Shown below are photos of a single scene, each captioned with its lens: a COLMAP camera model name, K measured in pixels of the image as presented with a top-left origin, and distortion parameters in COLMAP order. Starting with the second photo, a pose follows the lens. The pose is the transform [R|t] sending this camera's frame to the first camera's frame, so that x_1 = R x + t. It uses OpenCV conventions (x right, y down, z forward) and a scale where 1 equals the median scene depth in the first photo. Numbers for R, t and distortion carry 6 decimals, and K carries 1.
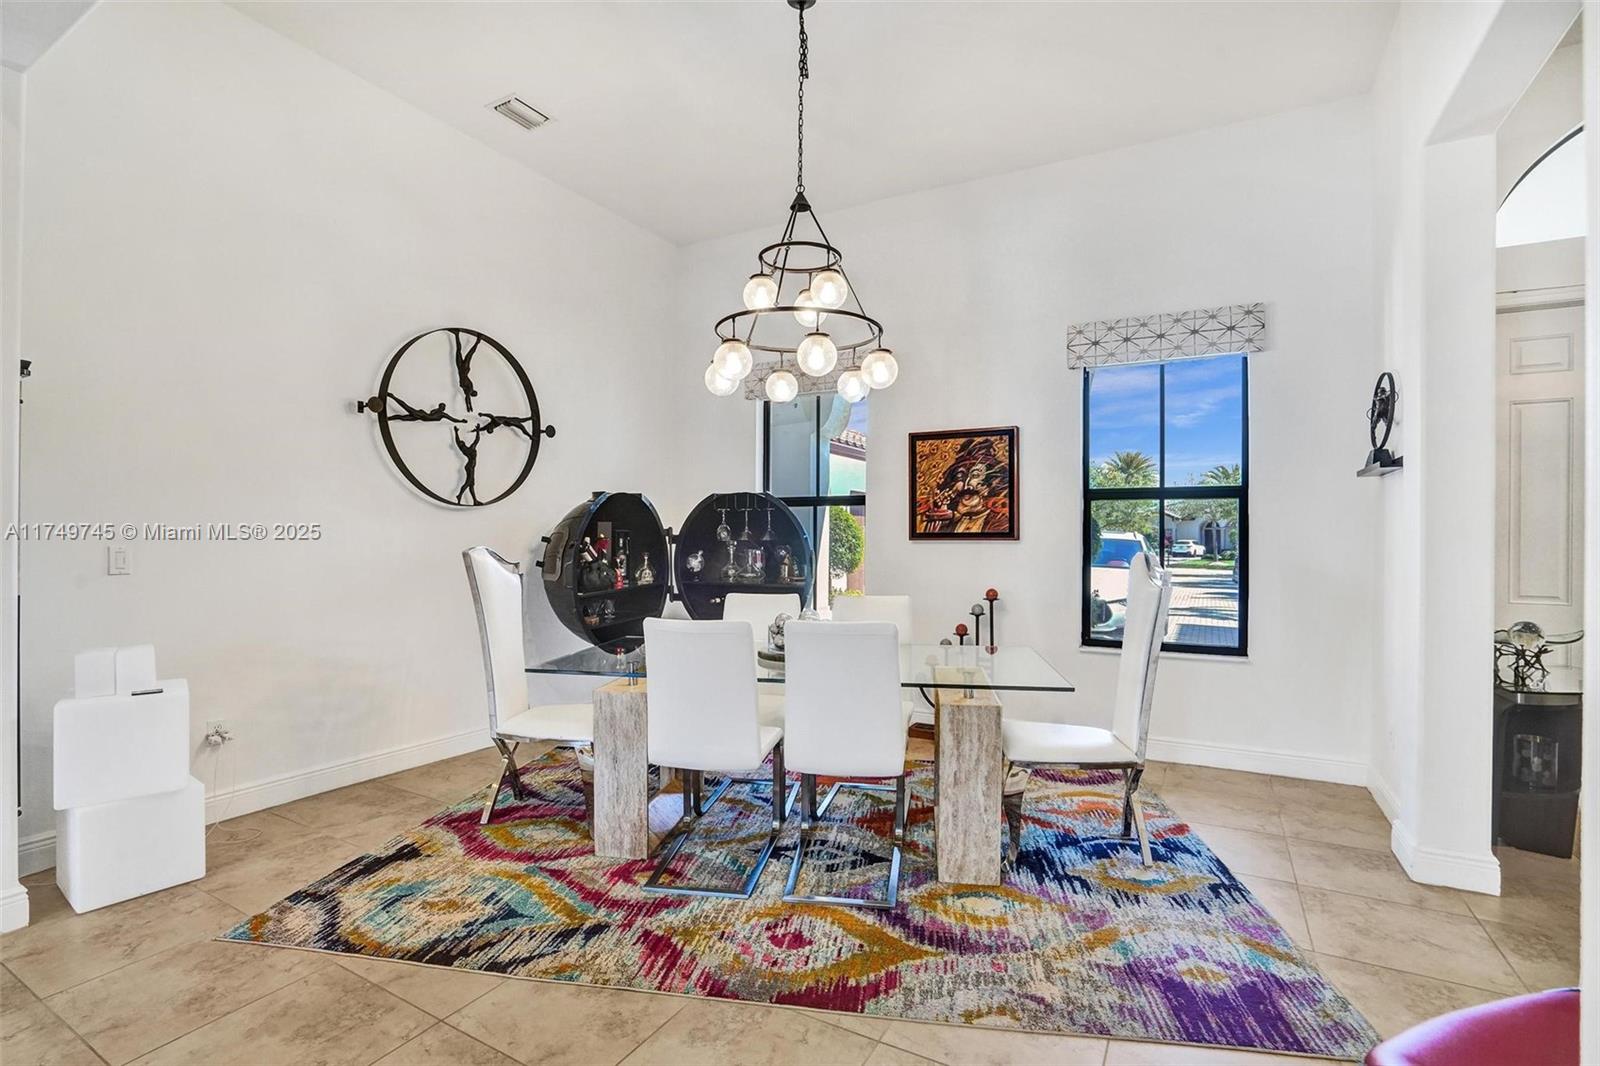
lens RADIAL K [[728.8, 0, 801.3], [0, 728.8, 536.8], [0, 0, 1]] dist [-0.040180, 0.001897]
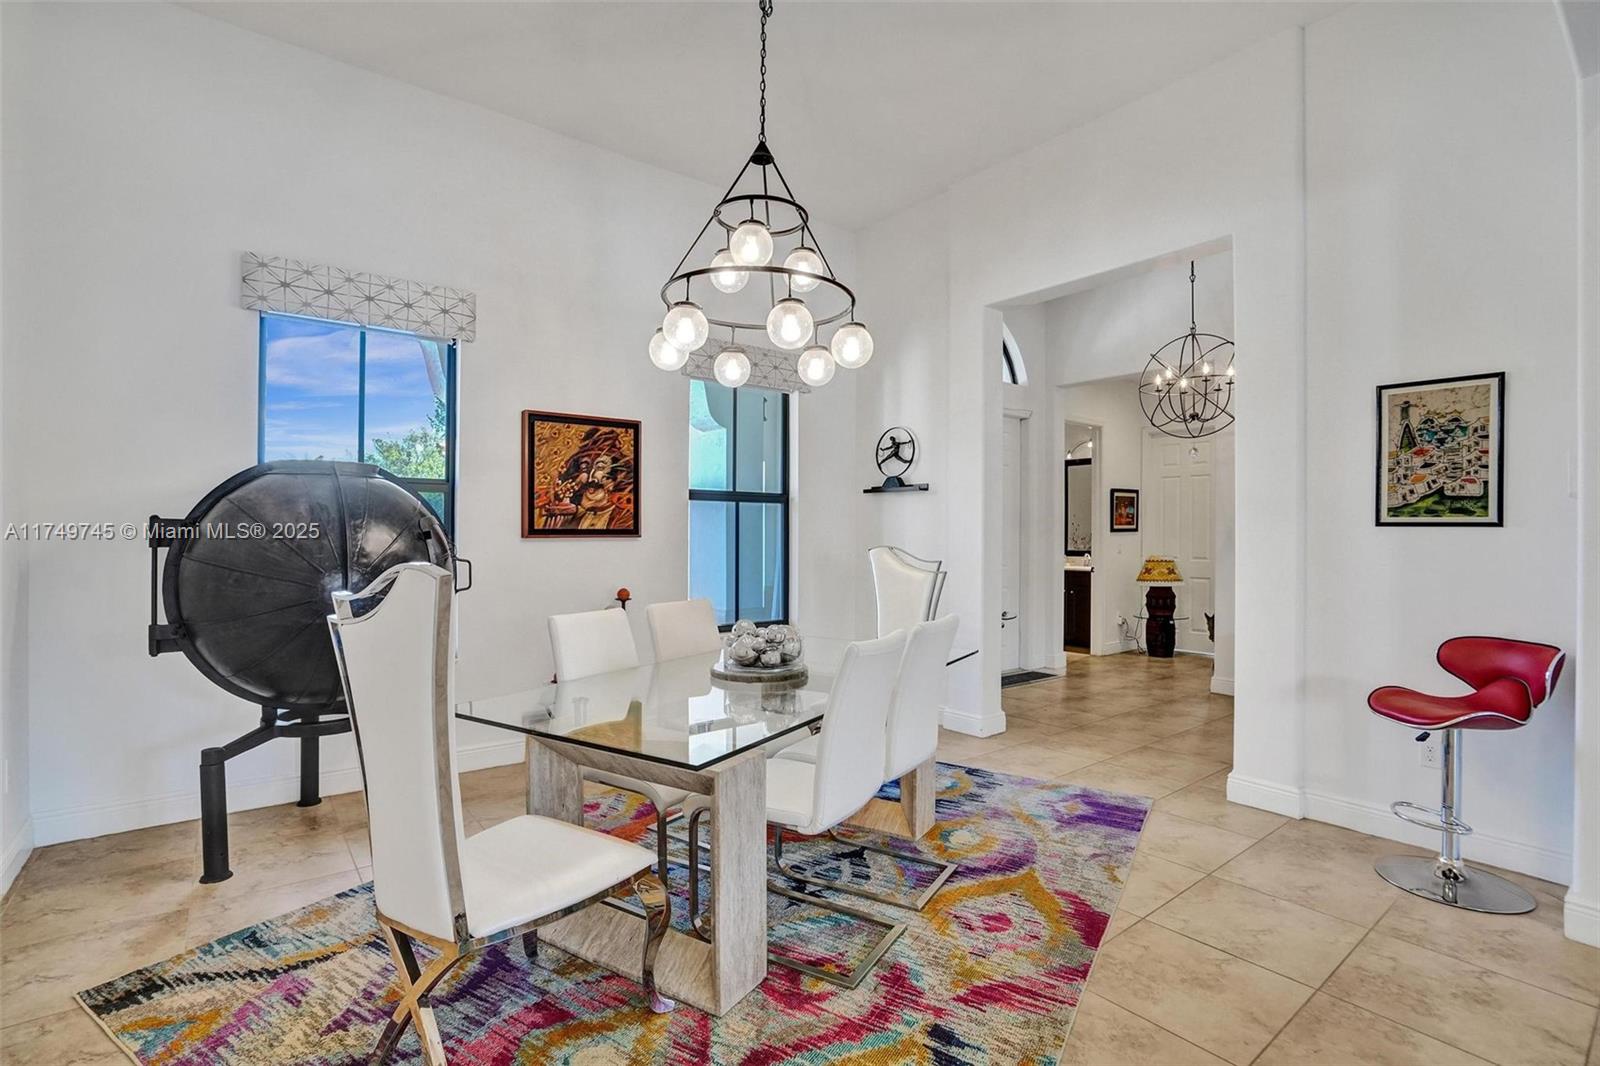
lens RADIAL K [[735.4, 0, 800.7], [0, 735.4, 530.4], [0, 0, 1]] dist [-0.024960, 0.000205]
pose [[0.394923, -0.001101, 0.918714, -0.524430], [-0.001530, 0.999997, 0.001856, -0.006599], [-0.918713, -0.002138, 0.394920, 0.399660]]
